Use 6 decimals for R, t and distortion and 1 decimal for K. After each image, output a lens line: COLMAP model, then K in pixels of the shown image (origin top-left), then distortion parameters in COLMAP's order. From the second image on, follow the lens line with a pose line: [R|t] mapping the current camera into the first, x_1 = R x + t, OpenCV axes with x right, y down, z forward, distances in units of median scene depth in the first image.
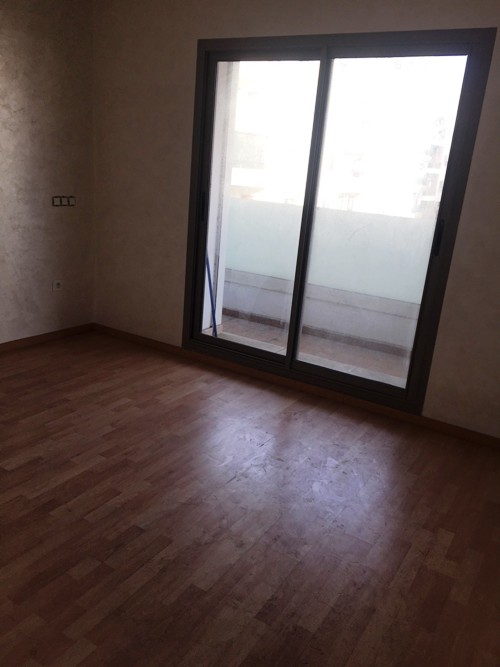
lens RADIAL K [[557.6, 0, 250.0], [0, 557.6, 333.5], [0, 0, 1]] dist [0.057827, -0.084095]
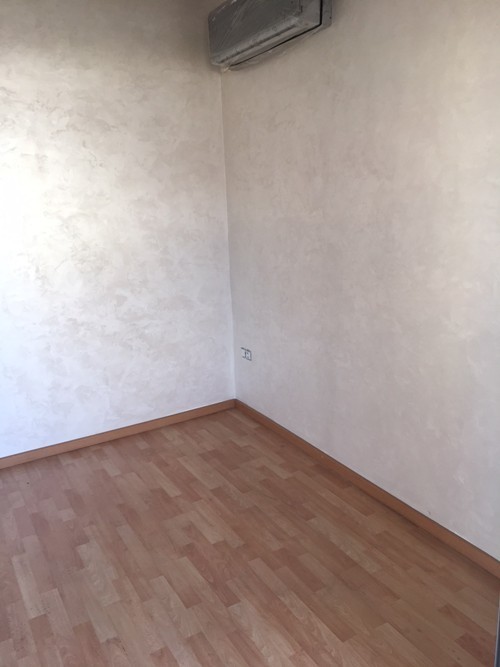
lens RADIAL K [[557.6, 0, 250.0], [0, 557.6, 333.5], [0, 0, 1]] dist [0.057827, -0.084095]
pose [[-0.462063, 0.154183, -0.873342, 0.214347], [-0.263269, 0.916532, 0.301097, -0.441425], [0.846869, 0.369050, -0.382904, 1.407359]]
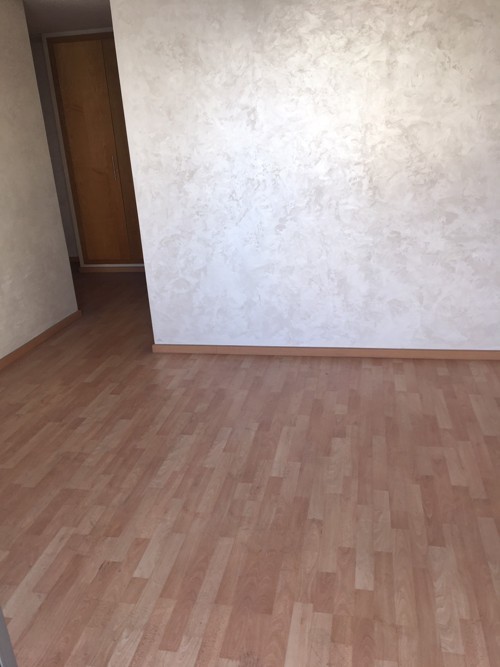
lens RADIAL K [[557.6, 0, 250.0], [0, 557.6, 333.5], [0, 0, 1]] dist [0.057827, -0.084095]
pose [[-0.936744, 0.099122, -0.335687, 0.059638], [-0.119565, 0.810753, 0.573048, -0.487092], [0.328961, 0.576936, -0.747616, 1.543603]]
